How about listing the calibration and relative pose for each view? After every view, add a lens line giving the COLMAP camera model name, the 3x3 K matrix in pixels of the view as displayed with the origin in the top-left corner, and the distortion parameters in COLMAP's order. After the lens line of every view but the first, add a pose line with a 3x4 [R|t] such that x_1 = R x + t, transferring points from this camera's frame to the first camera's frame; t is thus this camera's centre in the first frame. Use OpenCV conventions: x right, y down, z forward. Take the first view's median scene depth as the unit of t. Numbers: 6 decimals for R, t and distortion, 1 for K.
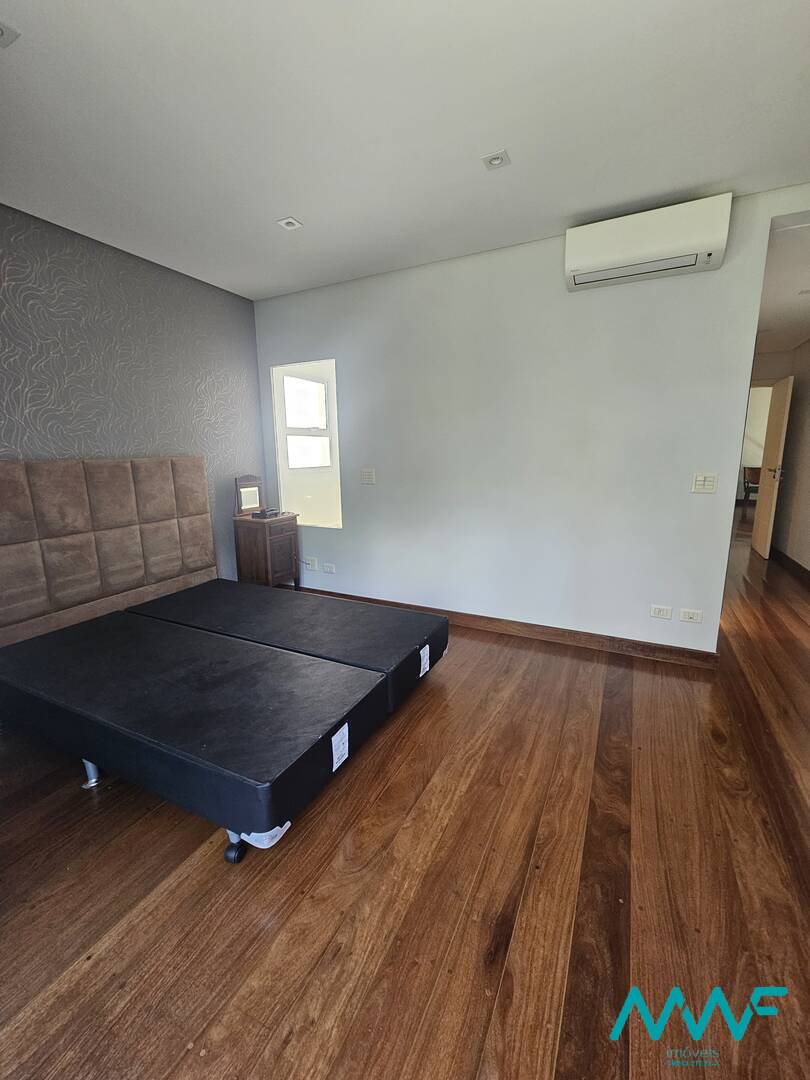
lens RADIAL K [[442.2, 0, 408.4], [0, 442.2, 539.0], [0, 0, 1]] dist [-0.001850, 0.001988]
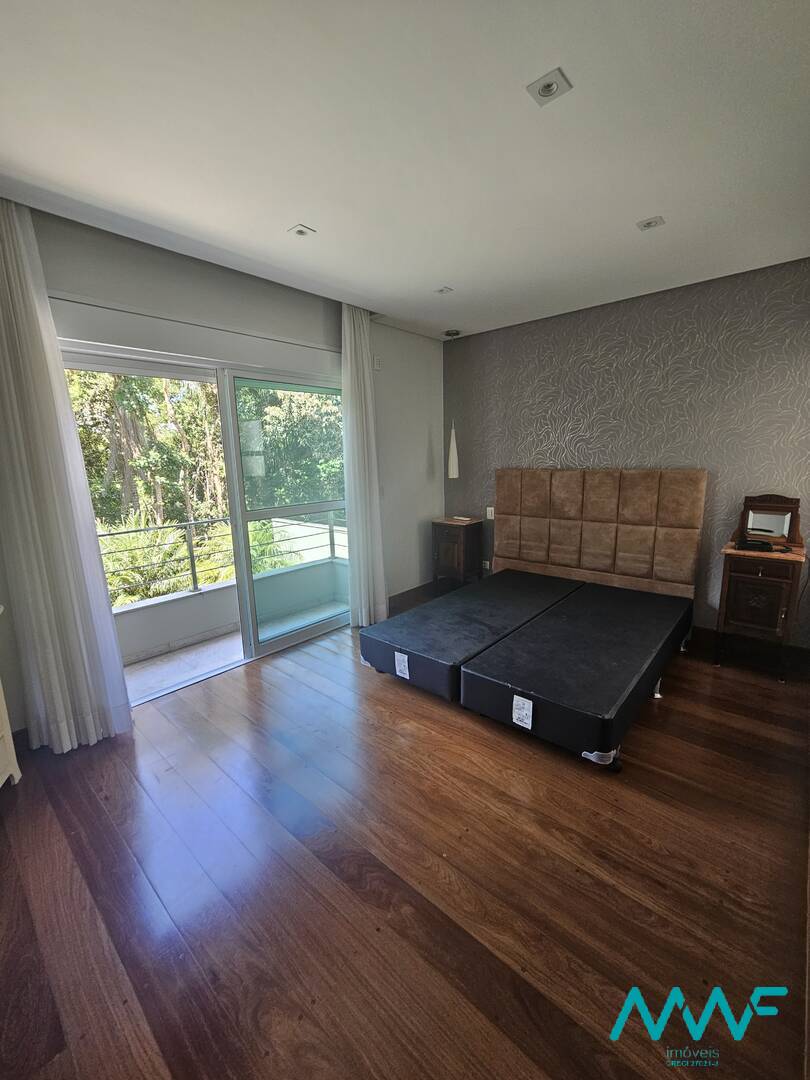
lens RADIAL K [[442.2, 0, 407.6], [0, 442.2, 540.8], [0, 0, 1]] dist [-0.001850, 0.001988]
pose [[-0.249642, 0.204093, -0.946586, 0.711249], [-0.161413, 0.955090, 0.248495, -0.199689], [0.954790, 0.214826, -0.205487, 0.716538]]
